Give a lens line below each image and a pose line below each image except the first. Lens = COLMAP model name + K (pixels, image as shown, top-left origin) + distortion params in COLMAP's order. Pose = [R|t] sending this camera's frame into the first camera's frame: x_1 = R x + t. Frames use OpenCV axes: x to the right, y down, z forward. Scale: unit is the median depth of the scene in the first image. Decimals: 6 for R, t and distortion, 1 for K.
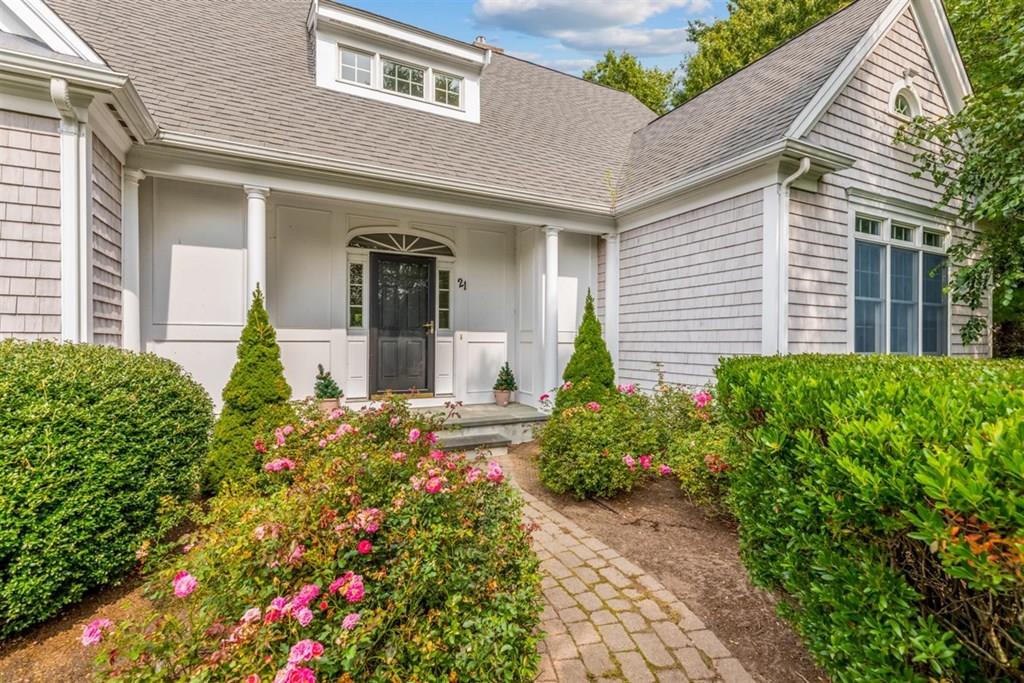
lens RADIAL K [[453.9, 0, 508.7], [0, 453.9, 343.1], [0, 0, 1]] dist [0.000808, 0.000000]
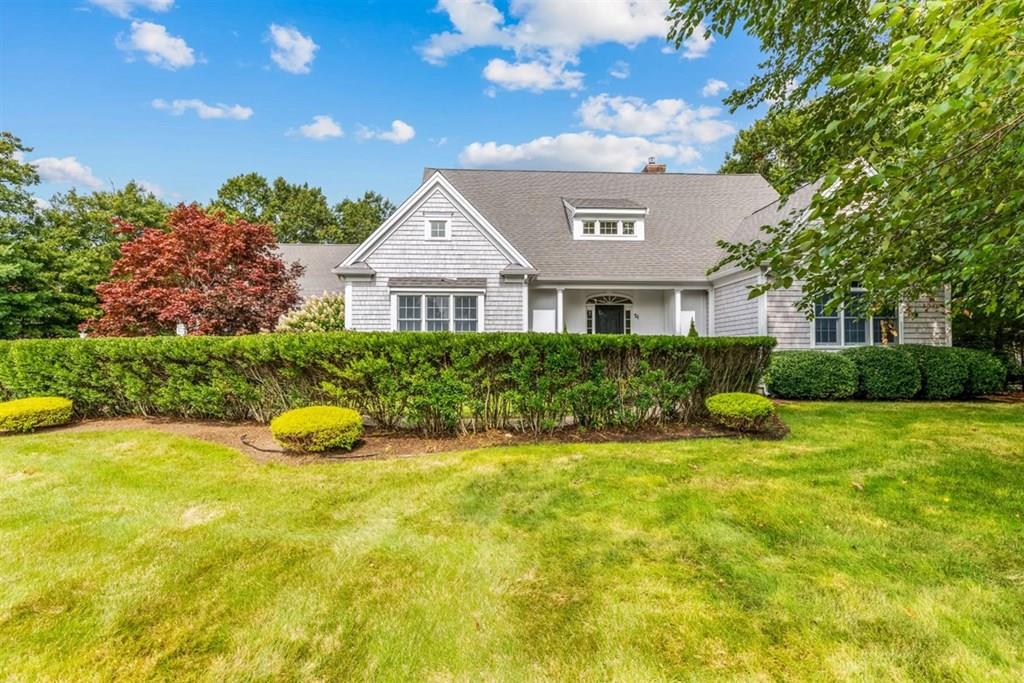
lens RADIAL K [[453.9, 0, 508.3], [0, 453.9, 347.6], [0, 0, 1]] dist [0.000808, 0.000000]
pose [[0.917632, -0.015673, -0.397122, 0.207369], [0.004804, 0.999587, -0.028348, 0.081862], [0.397402, 0.024105, 0.917328, -1.310054]]
